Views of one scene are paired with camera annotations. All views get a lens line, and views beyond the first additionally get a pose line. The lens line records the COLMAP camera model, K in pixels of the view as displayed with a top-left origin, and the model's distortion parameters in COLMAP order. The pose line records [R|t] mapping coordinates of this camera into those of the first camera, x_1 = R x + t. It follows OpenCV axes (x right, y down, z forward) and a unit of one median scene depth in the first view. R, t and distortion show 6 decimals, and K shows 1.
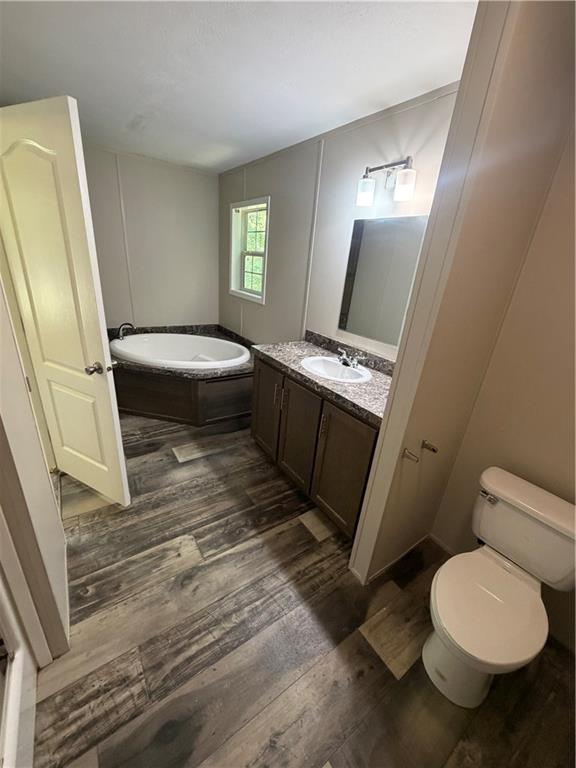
lens RADIAL K [[305.7, 0, 287.6], [0, 305.7, 381.2], [0, 0, 1]] dist [-0.001139, 0.000805]
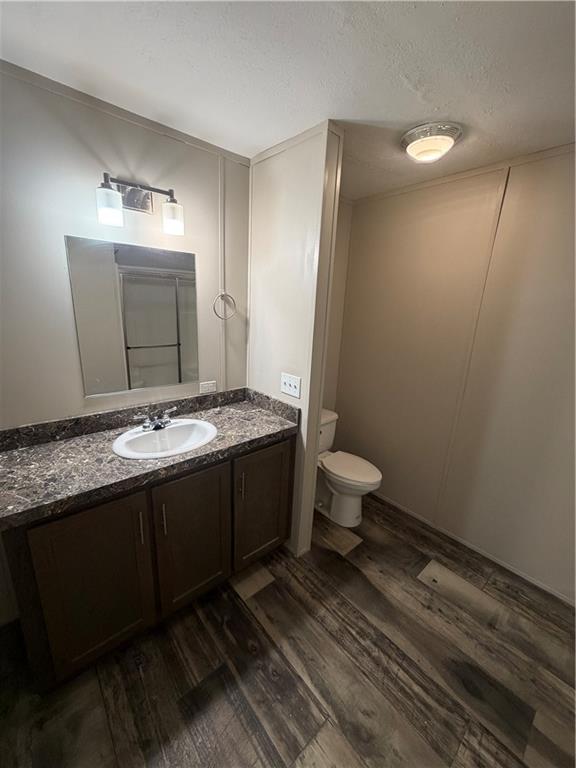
lens RADIAL K [[305.7, 0, 287.6], [0, 305.7, 381.2], [0, 0, 1]] dist [-0.001139, 0.000805]
pose [[-0.107425, -0.340370, 0.934135, -0.504866], [0.317757, 0.878537, 0.356654, -0.315803], [-0.942067, 0.335142, 0.013779, 0.607395]]
